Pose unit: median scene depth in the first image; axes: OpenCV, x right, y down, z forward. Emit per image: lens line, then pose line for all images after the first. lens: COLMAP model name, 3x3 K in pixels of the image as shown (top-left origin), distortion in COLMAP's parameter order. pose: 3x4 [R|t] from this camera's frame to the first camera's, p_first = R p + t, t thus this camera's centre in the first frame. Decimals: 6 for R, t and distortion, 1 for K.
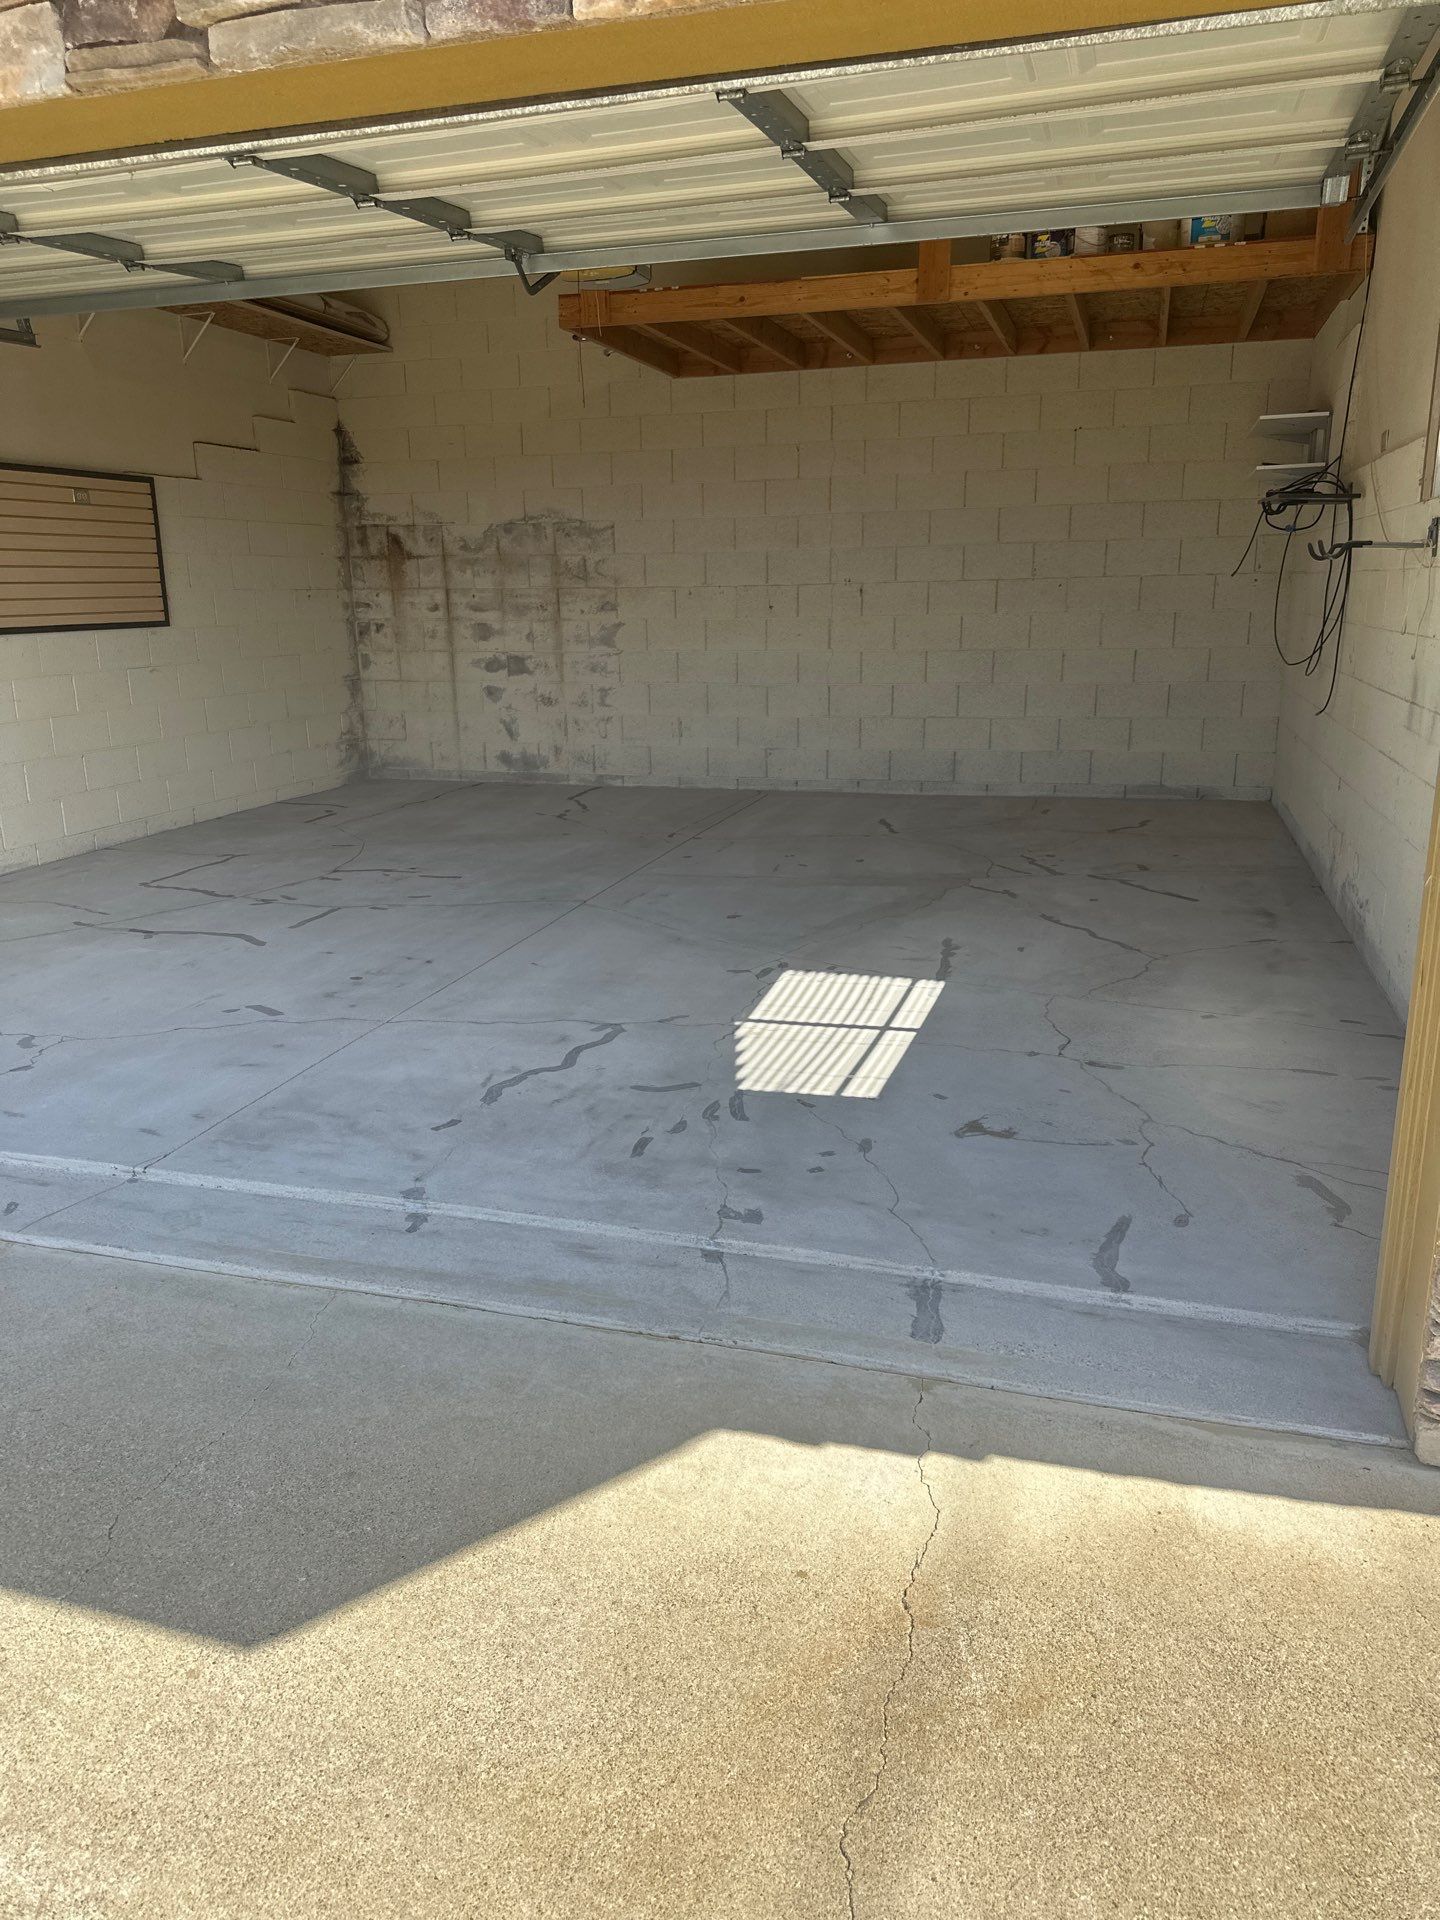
lens RADIAL K [[1325.2, 0, 720.0], [0, 1325.2, 960.0], [0, 0, 1]] dist [0.142114, -0.248351]
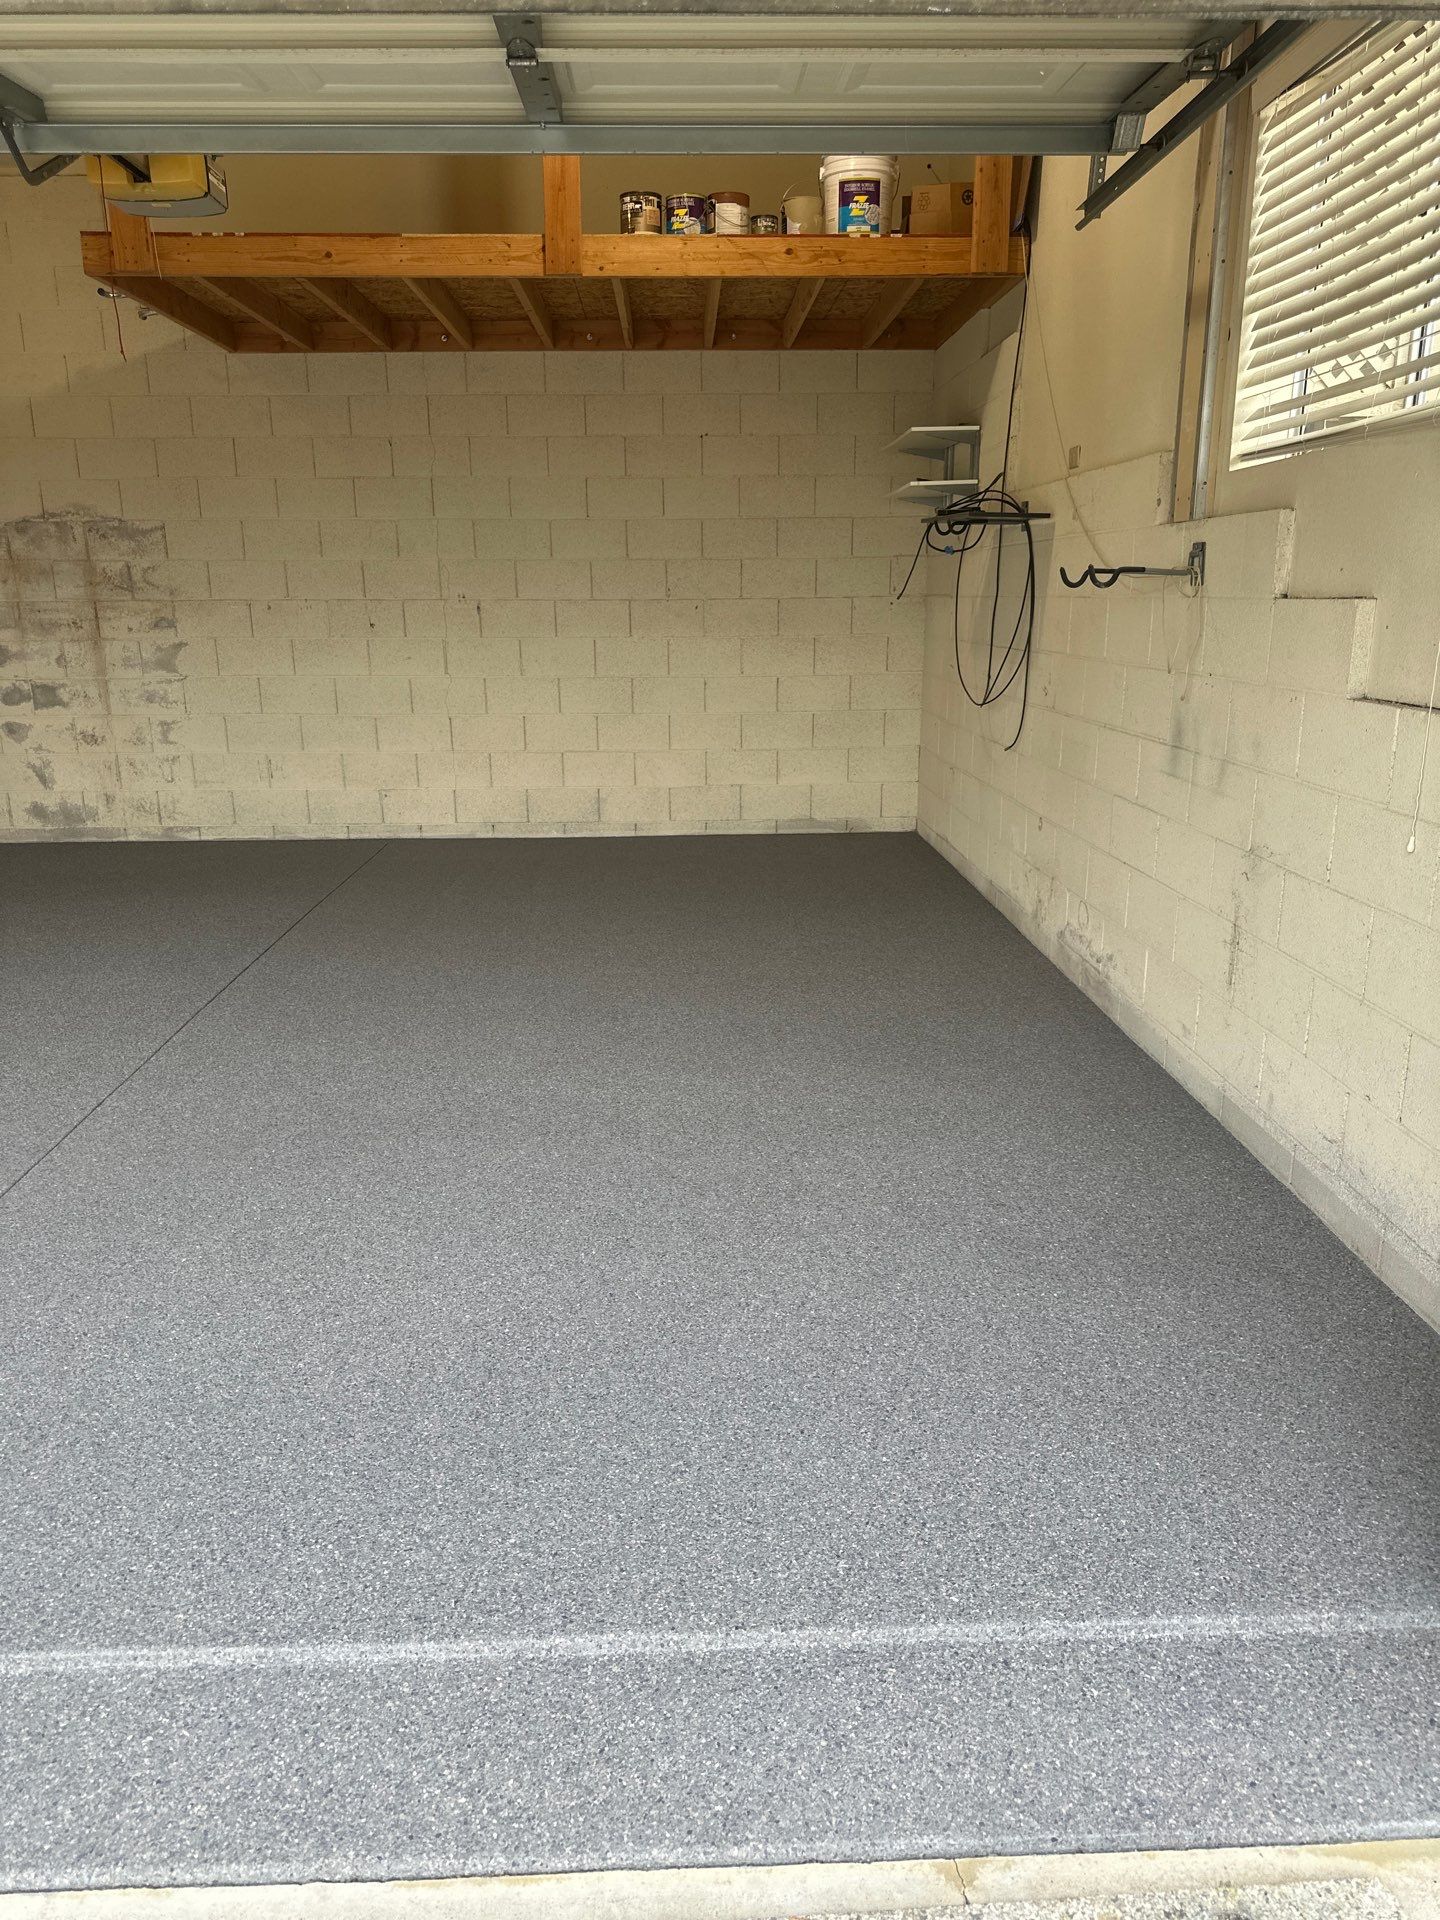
lens RADIAL K [[1331.0, 0, 717.8], [0, 1331.0, 976.9], [0, 0, 1]] dist [0.098677, -0.177302]
pose [[0.948043, -0.080891, 0.307686, -0.033513], [0.079265, 0.996695, 0.017798, -0.036397], [-0.308109, 0.007515, 0.951321, 0.112070]]
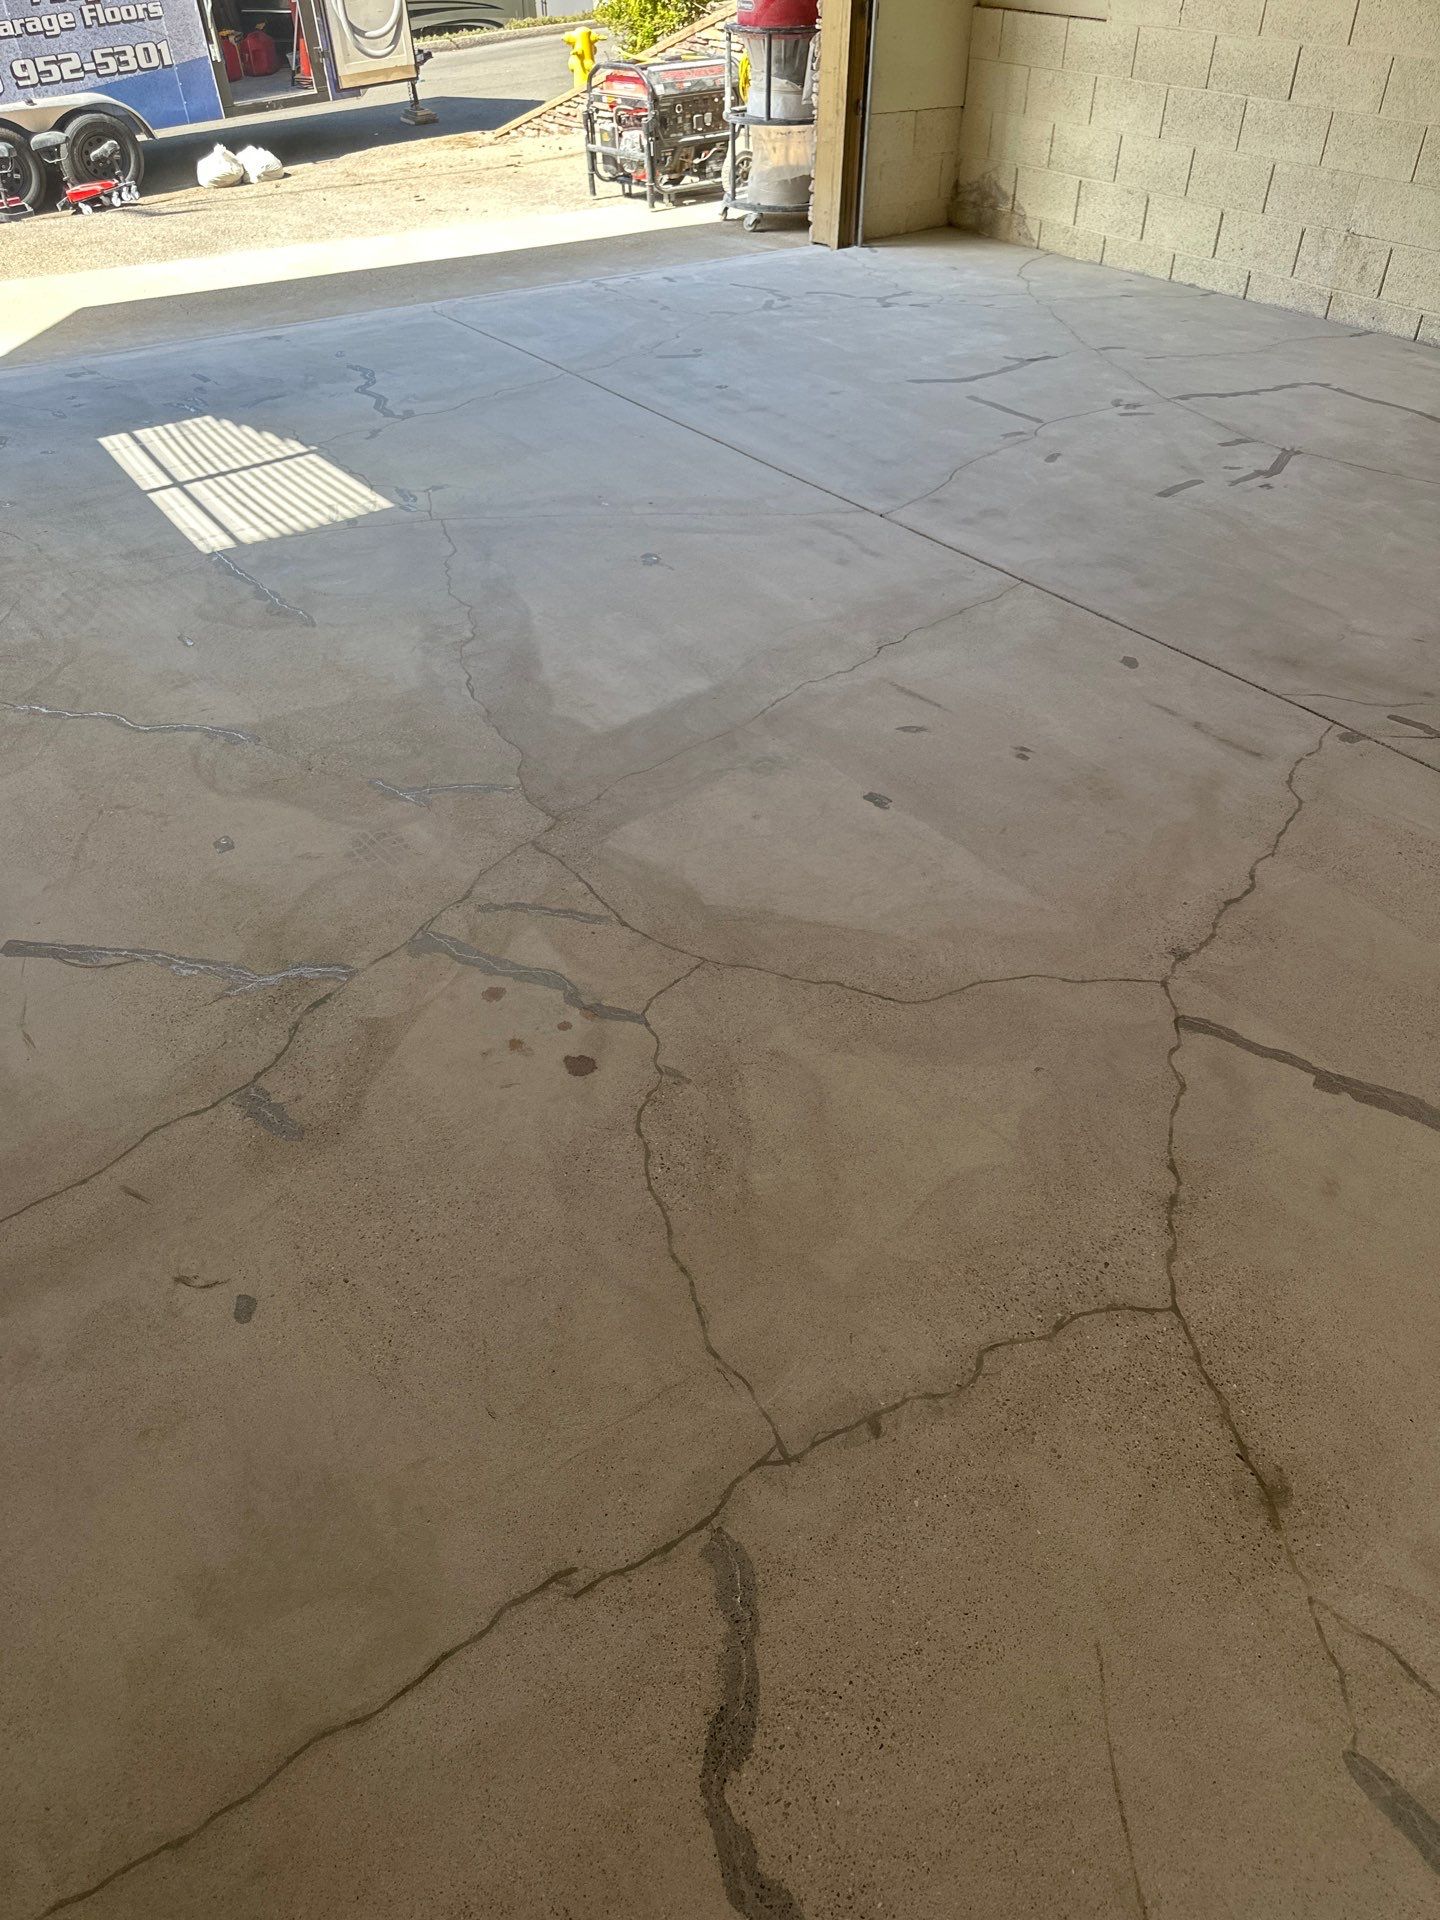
lens RADIAL K [[1343.4, 0, 715.4], [0, 1343.4, 964.7], [0, 0, 1]] dist [0.032940, -0.048607]
pose [[-0.611222, 0.508059, -0.606864, 0.300809], [-0.213245, 0.632695, 0.744462, -0.246937], [0.762190, 0.584442, -0.278376, 0.812902]]
